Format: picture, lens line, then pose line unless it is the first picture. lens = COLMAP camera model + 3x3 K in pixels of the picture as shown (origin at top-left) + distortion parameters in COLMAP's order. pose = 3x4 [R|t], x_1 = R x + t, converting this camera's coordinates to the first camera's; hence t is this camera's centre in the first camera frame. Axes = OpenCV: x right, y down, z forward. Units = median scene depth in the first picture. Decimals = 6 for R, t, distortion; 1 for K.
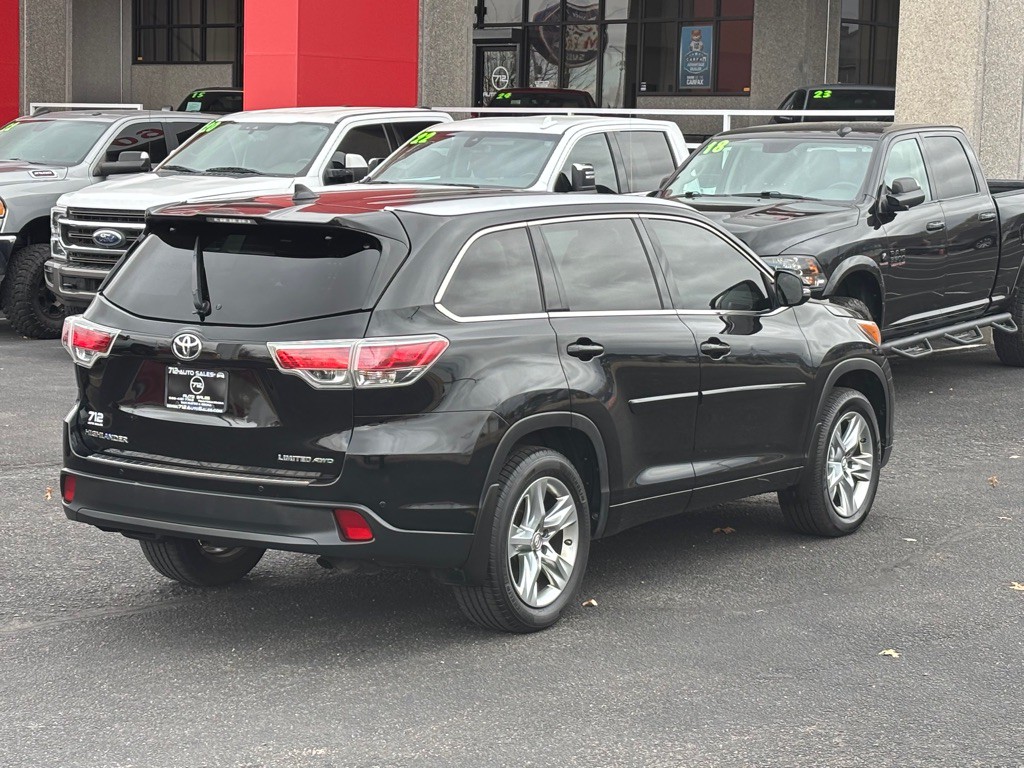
lens RADIAL K [[2373.7, 0, 512.0], [0, 2373.7, 384.0], [0, 0, 1]] dist [0.190177, -0.382866]
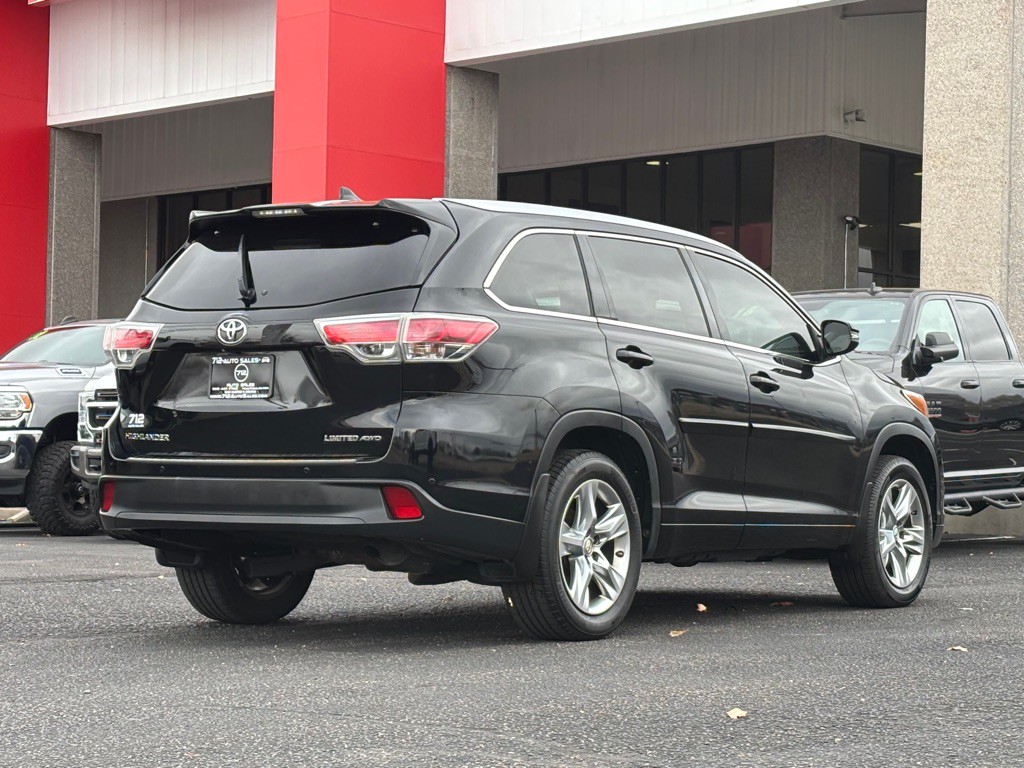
lens RADIAL K [[2373.7, 0, 512.0], [0, 2373.7, 384.0], [0, 0, 1]] dist [0.190177, -0.382866]
pose [[0.999971, -0.005875, -0.004819, -0.015345], [0.005135, 0.989941, -0.141389, 0.136144], [0.005602, 0.141360, 0.989942, 0.030357]]
